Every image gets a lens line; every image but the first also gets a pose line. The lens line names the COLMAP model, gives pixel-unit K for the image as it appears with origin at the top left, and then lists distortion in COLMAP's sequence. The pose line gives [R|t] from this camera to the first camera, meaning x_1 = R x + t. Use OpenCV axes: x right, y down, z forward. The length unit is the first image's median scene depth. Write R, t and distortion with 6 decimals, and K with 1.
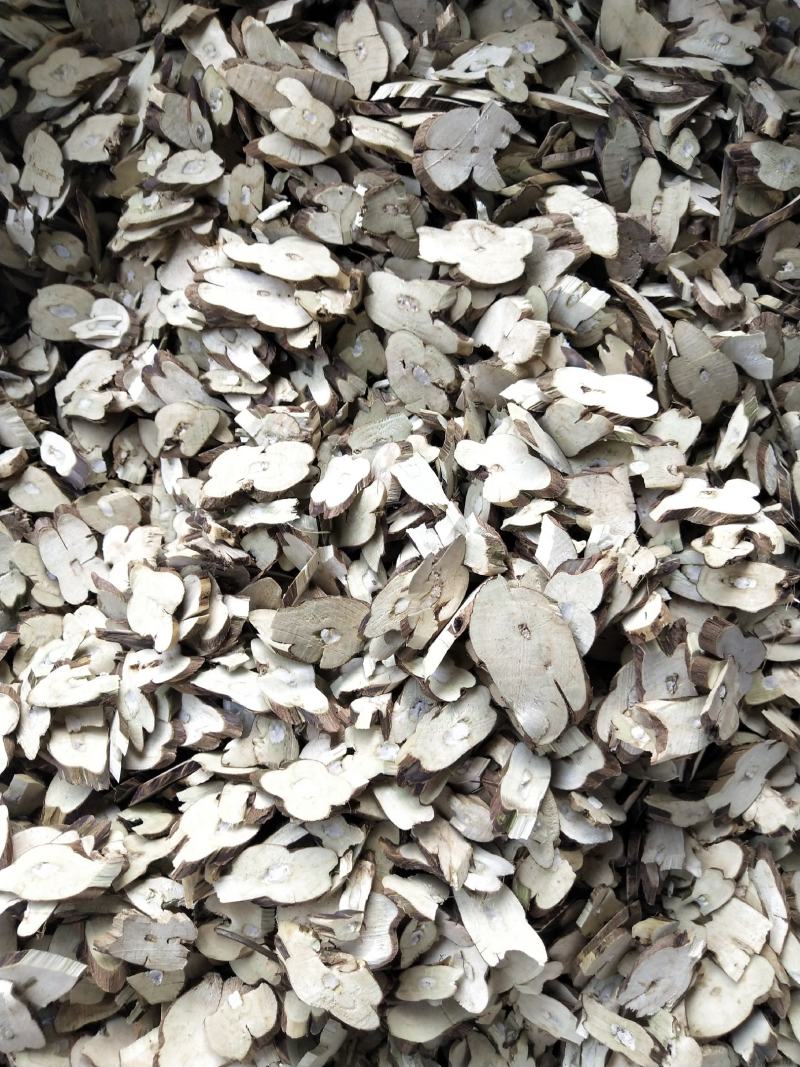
lens RADIAL K [[899.6, 0, 400.0], [0, 899.6, 533.5], [0, 0, 1]] dist [-0.056594, 0.093872]
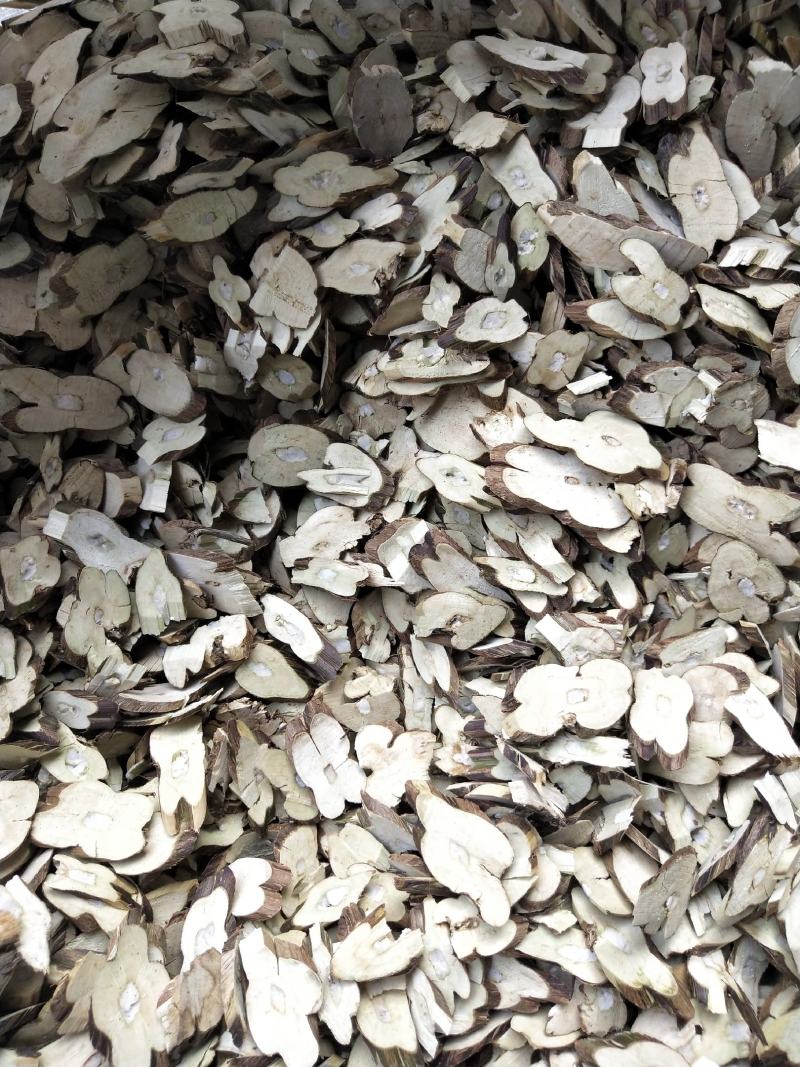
lens RADIAL K [[899.6, 0, 400.0], [0, 899.6, 533.5], [0, 0, 1]] dist [-0.056594, 0.093872]
pose [[0.993019, 0.028556, 0.114444, -0.409102], [-0.042292, 0.991939, 0.119453, -0.309776], [-0.110110, -0.123460, 0.986222, 0.157315]]
